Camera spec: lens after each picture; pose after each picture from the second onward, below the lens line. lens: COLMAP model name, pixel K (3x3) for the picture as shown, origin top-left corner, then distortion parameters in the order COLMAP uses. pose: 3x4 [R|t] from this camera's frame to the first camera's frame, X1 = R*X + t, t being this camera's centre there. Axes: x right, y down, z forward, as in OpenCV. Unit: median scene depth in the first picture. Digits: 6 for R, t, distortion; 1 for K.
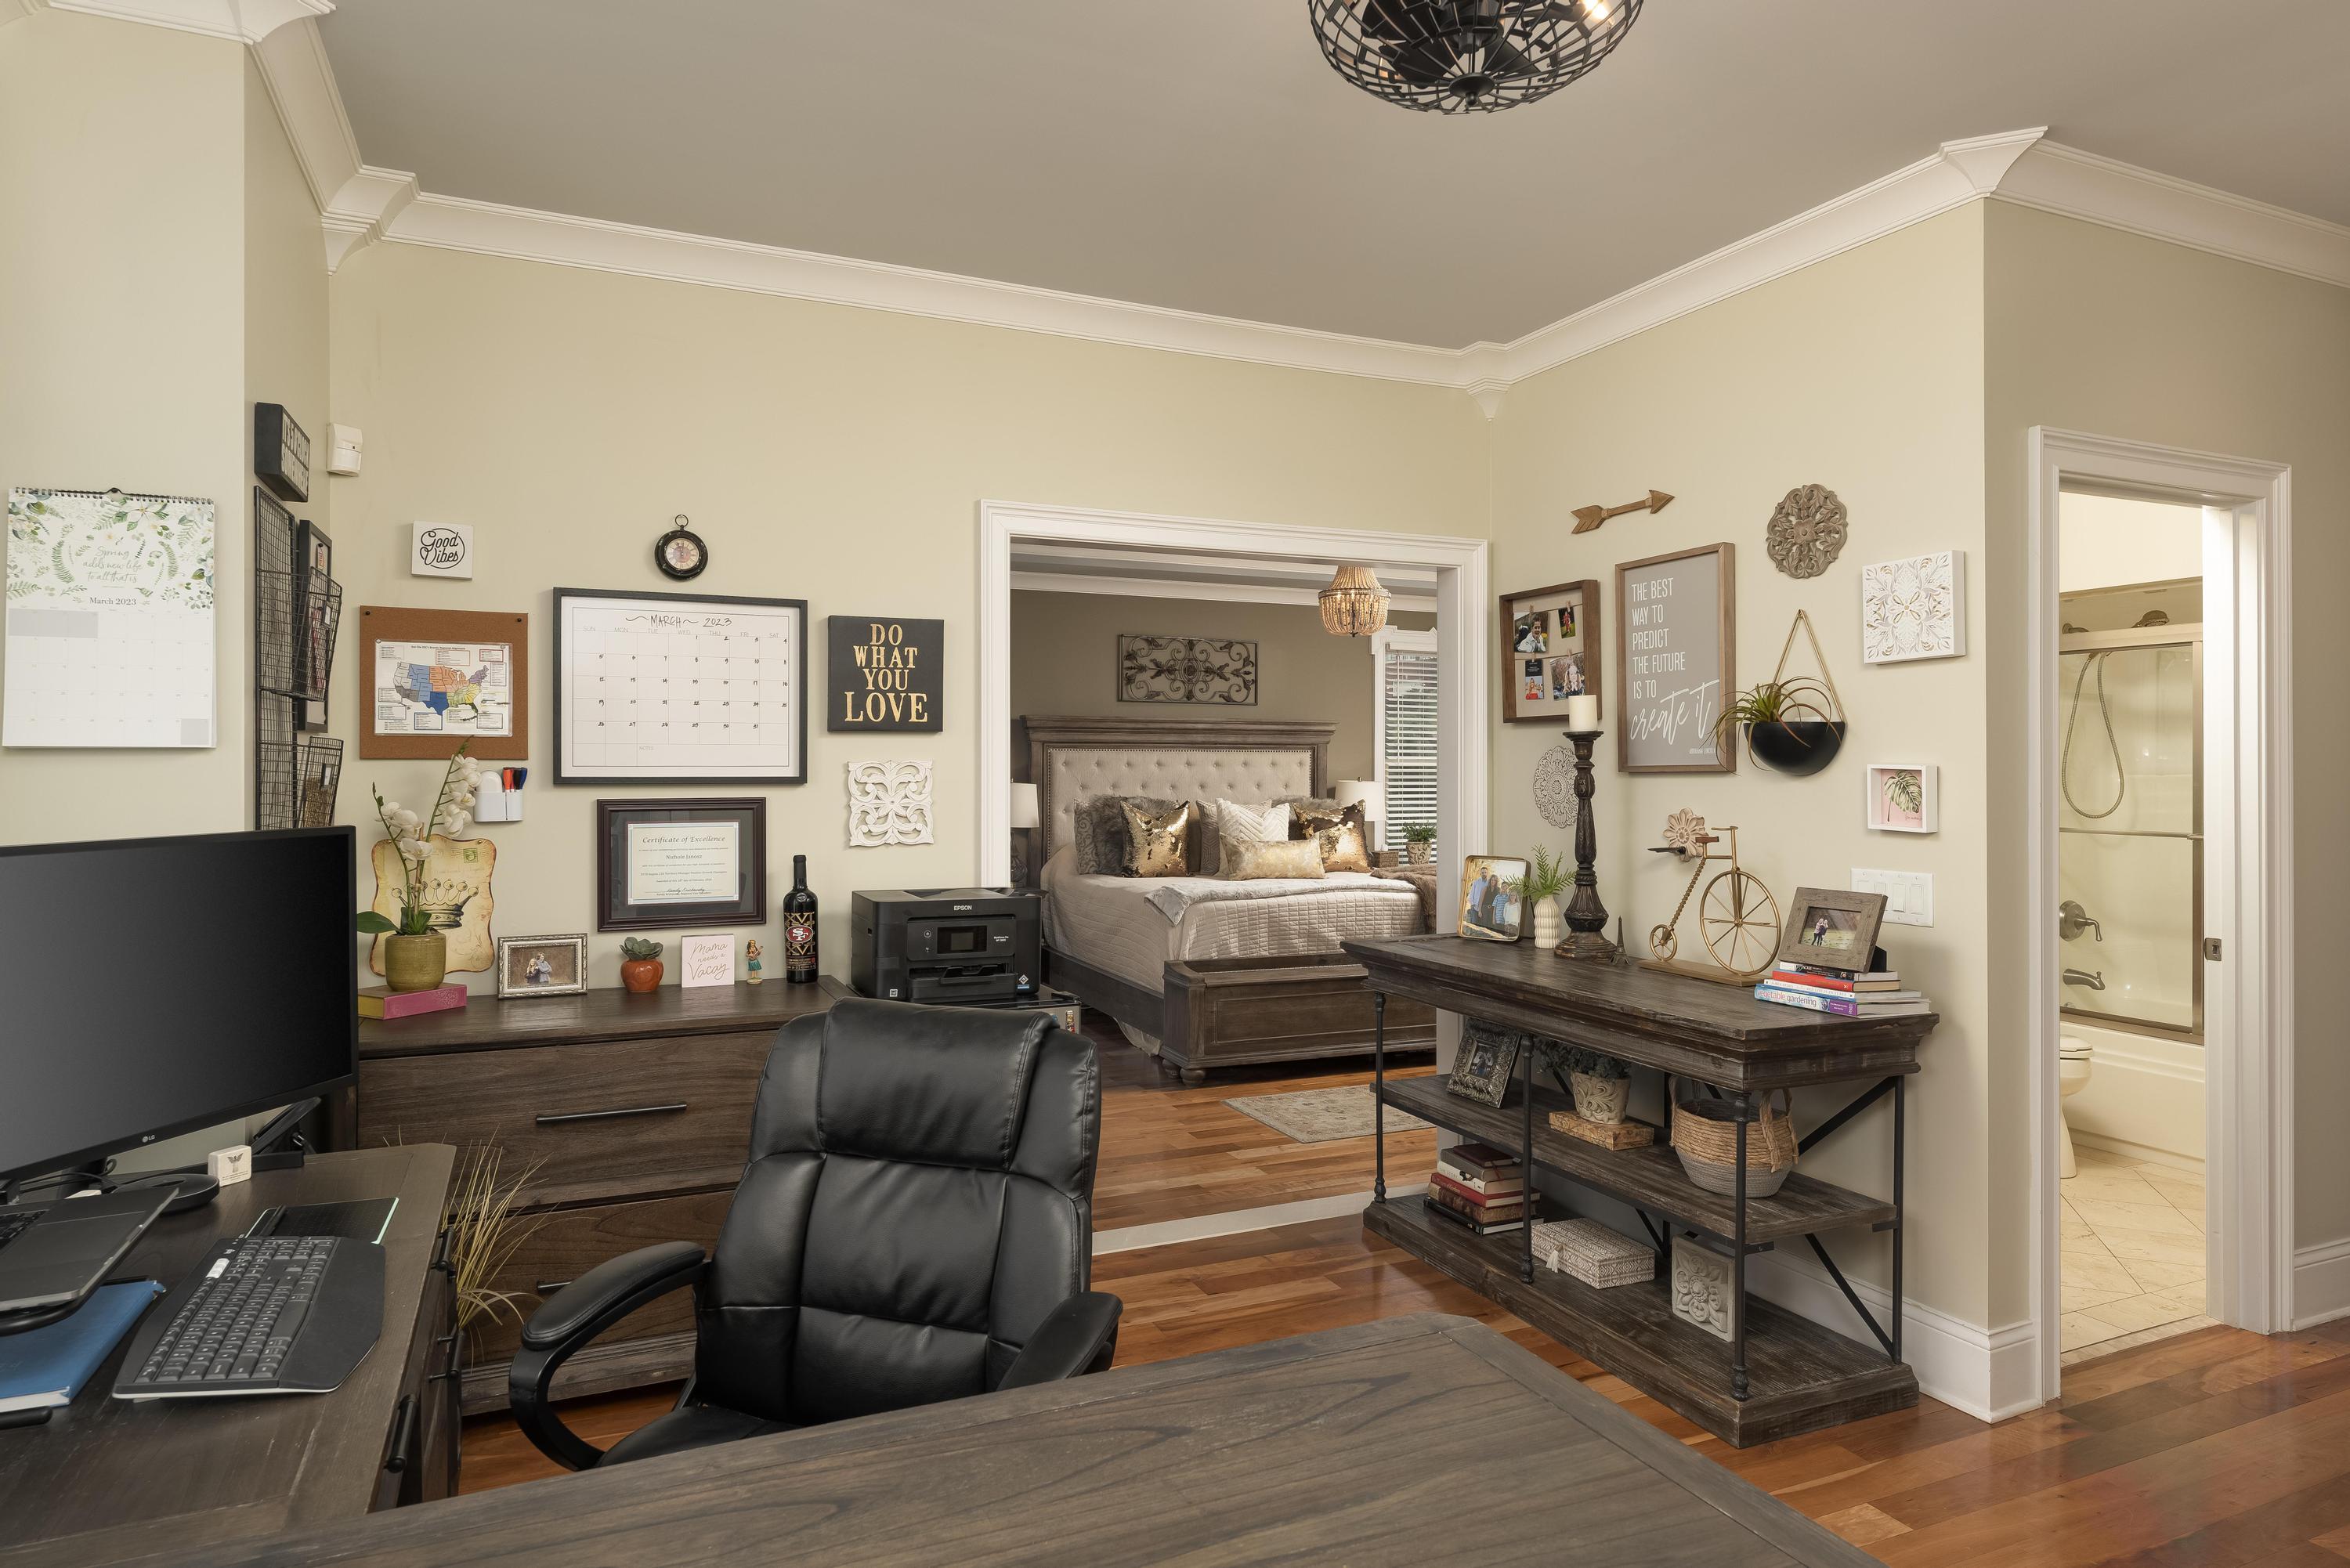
lens RADIAL K [[1332.4, 0, 1177.8], [0, 1332.4, 734.6], [0, 0, 1]] dist [-0.027445, 0.000220]
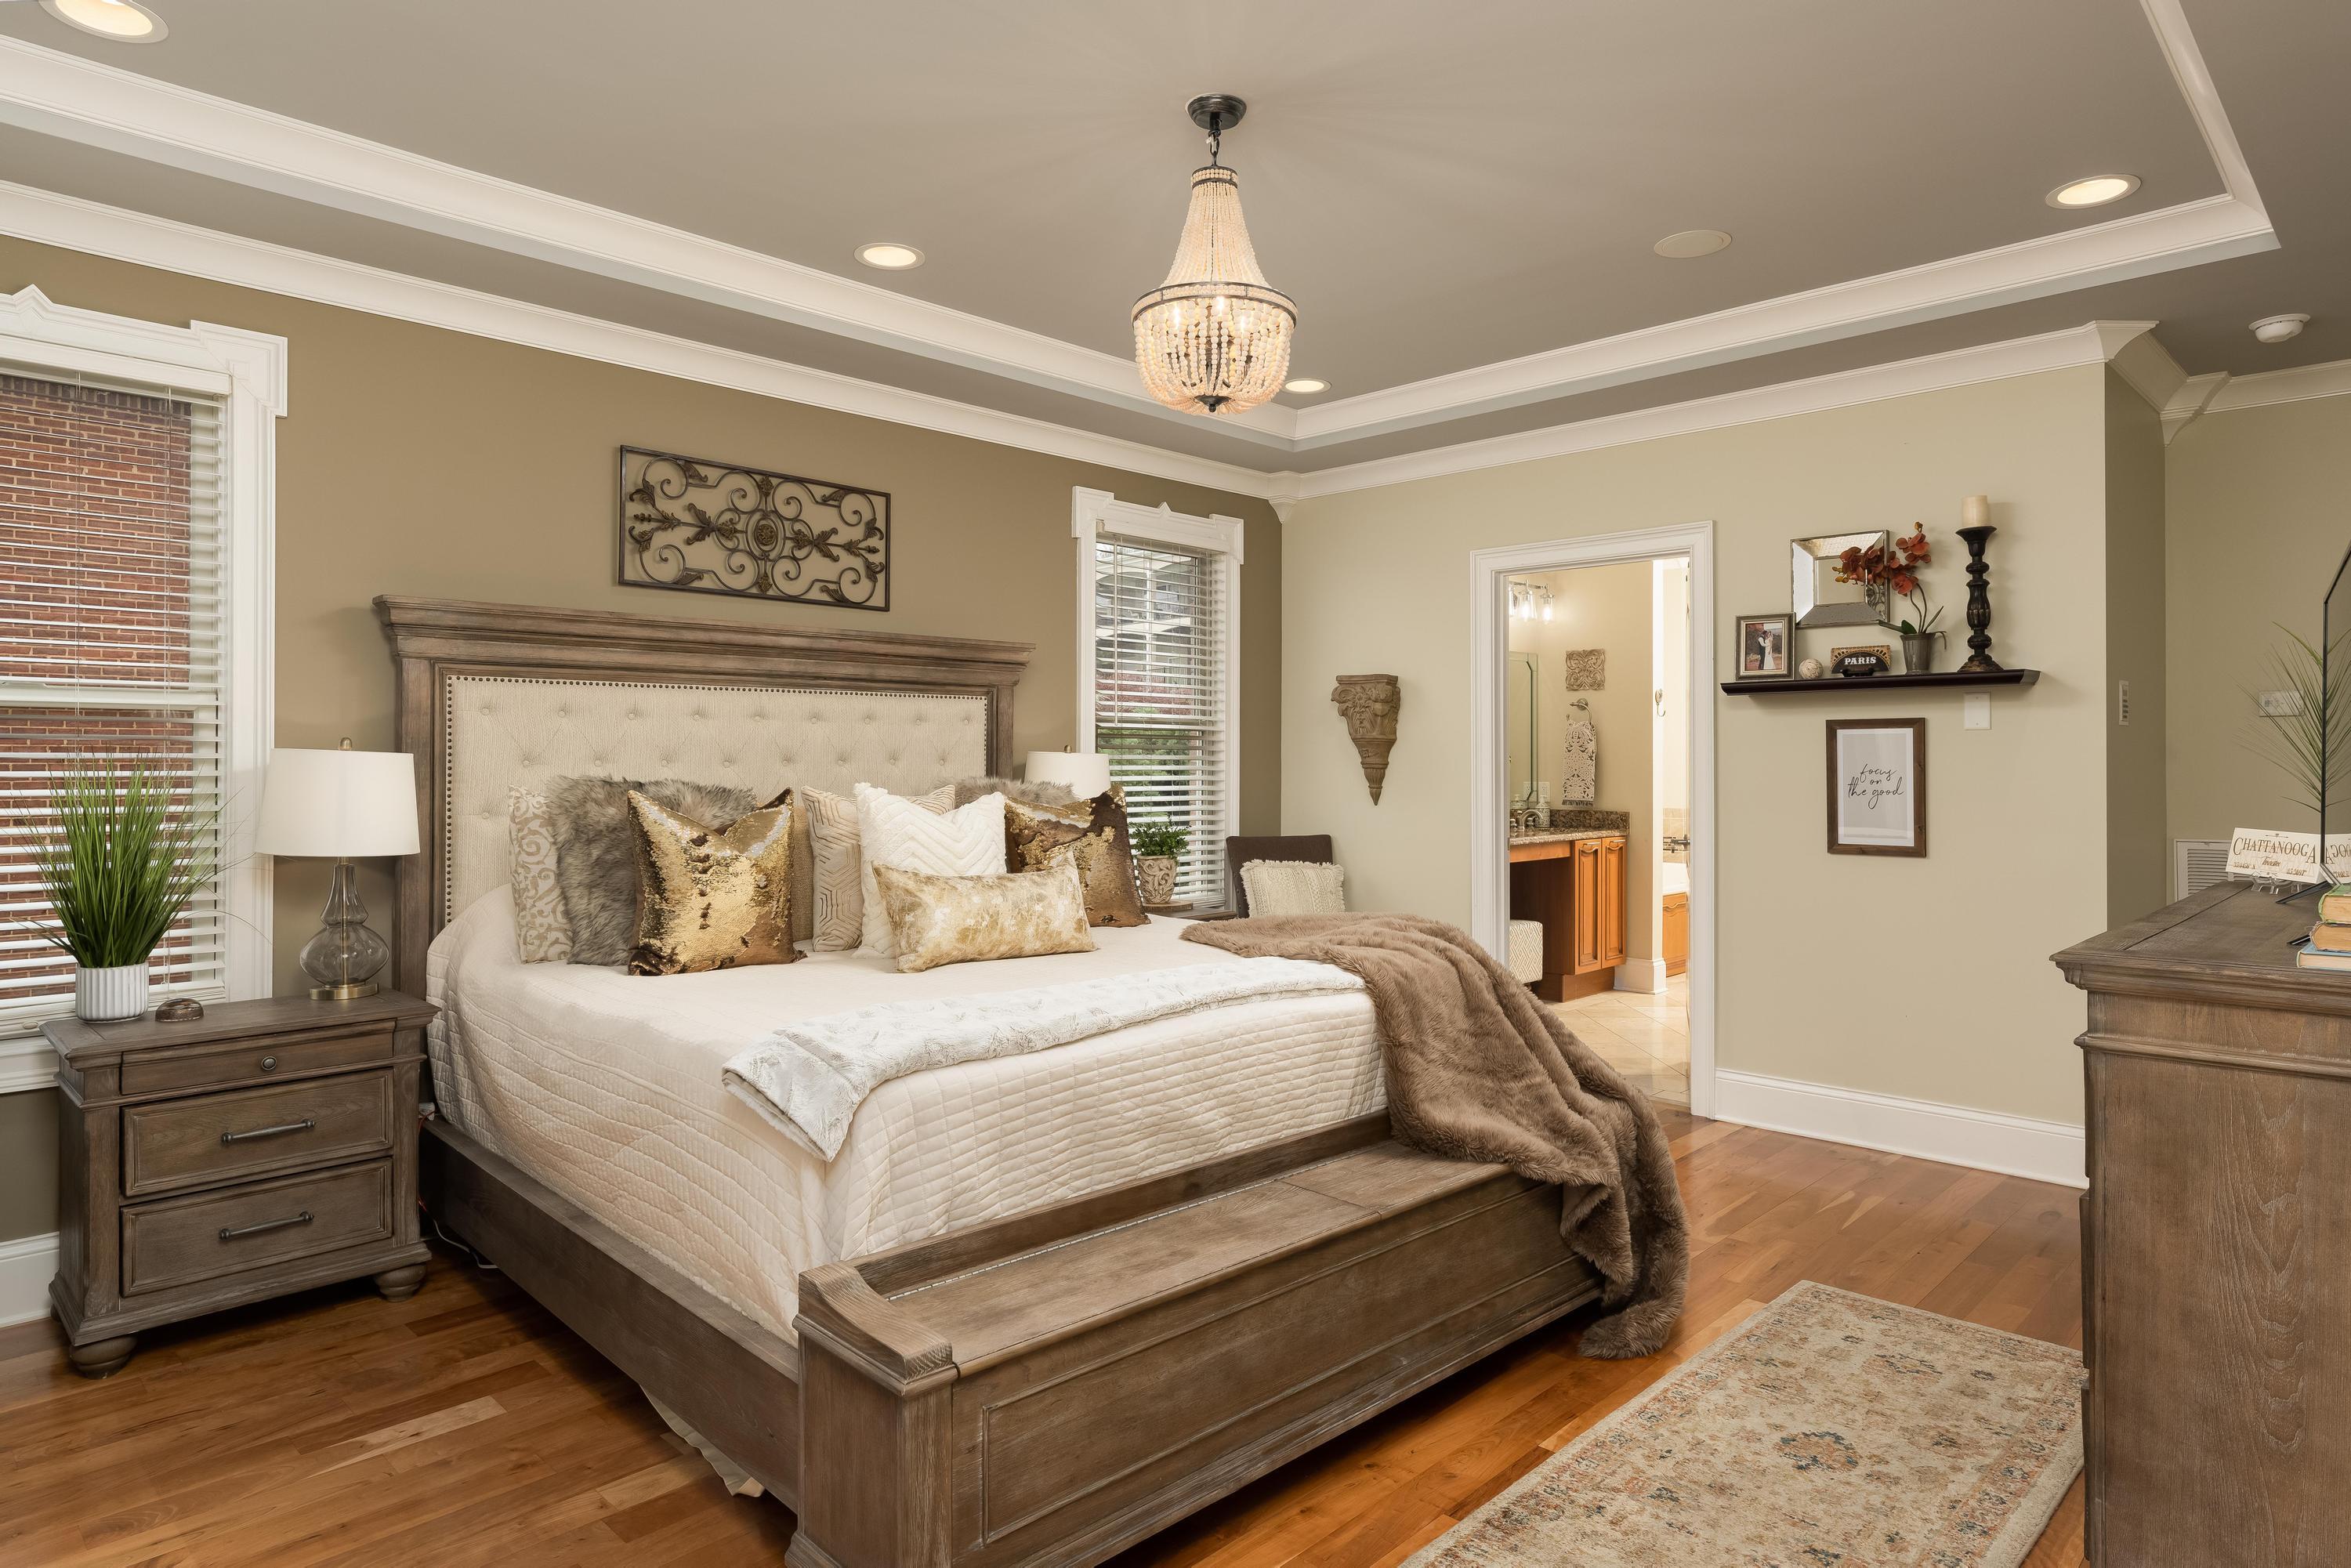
lens RADIAL K [[1333.1, 0, 1178.3], [0, 1333.1, 734.6], [0, 0, 1]] dist [-0.027445, 0.000220]
pose [[0.930596, 0.004087, 0.366024, -0.030384], [-0.008103, 0.999923, 0.009438, 0.023224], [-0.365957, -0.011749, 0.930558, 0.474785]]
